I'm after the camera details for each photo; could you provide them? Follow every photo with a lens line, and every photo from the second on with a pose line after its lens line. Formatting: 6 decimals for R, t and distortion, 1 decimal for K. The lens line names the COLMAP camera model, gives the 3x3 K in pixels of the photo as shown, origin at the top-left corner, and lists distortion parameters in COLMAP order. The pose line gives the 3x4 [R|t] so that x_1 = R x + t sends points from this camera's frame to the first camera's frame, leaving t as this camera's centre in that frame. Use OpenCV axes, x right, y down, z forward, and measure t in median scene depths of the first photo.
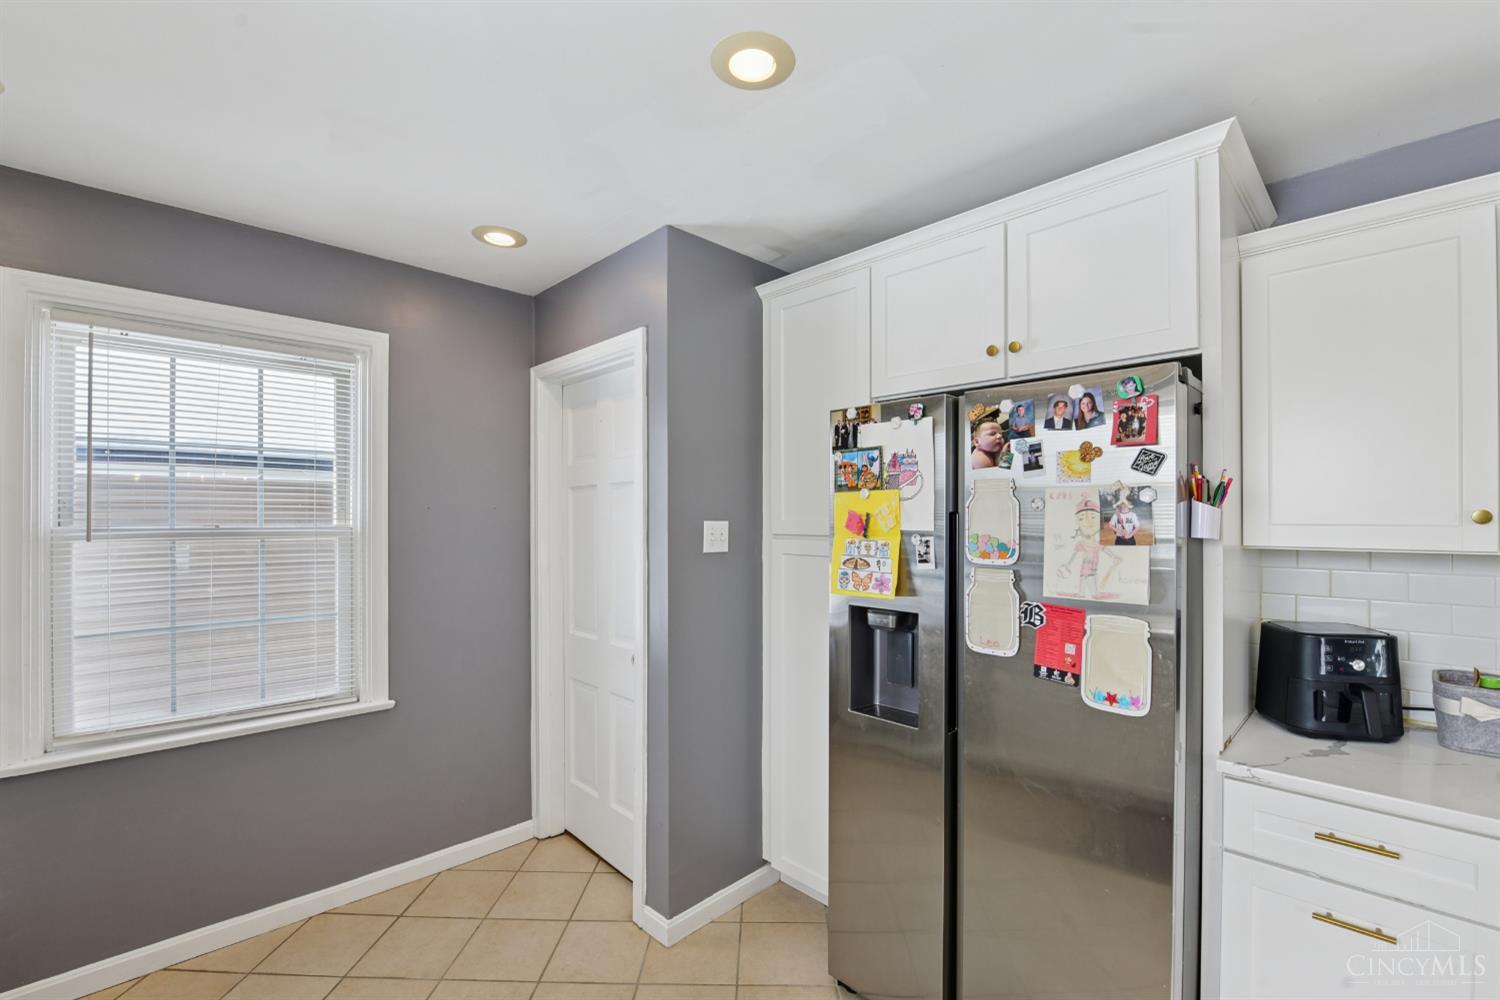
lens RADIAL K [[650.5, 0, 786.8], [0, 650.5, 520.1], [0, 0, 1]] dist [-0.001262, -0.000163]
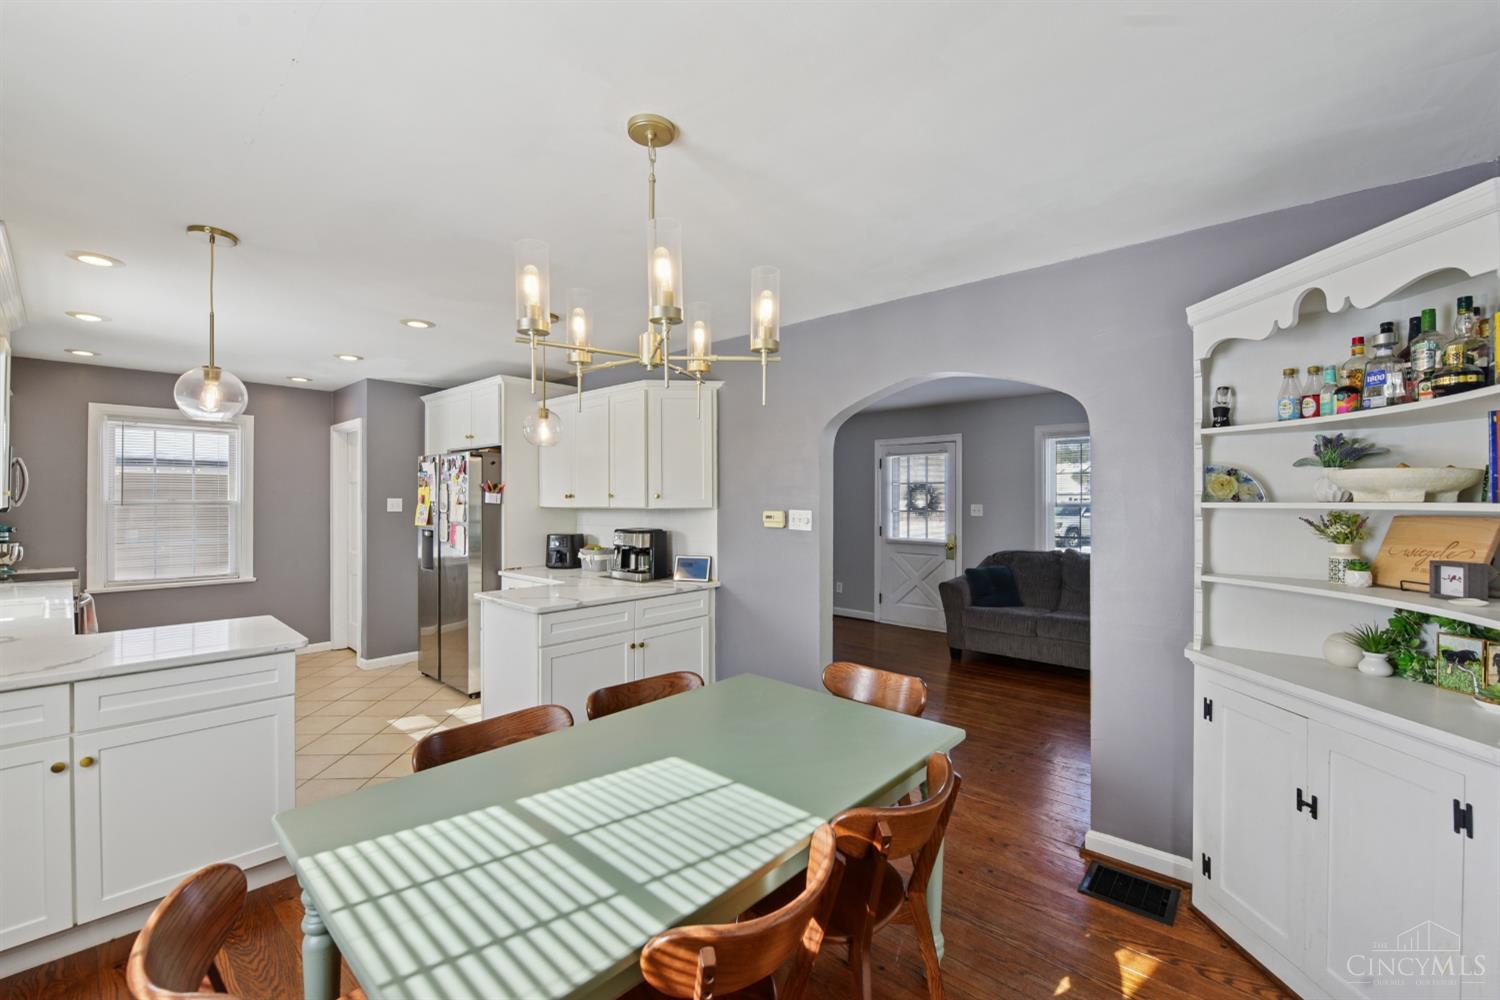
lens RADIAL K [[599.3, 0, 770.9], [0, 599.3, 501.0], [0, 0, 1]] dist [0.001368, -0.005722]
pose [[0.997182, 0.001058, 0.075007, 1.113851], [-0.000815, 0.999994, -0.003272, 0.016169], [-0.075010, 0.003201, 0.997178, -1.311816]]
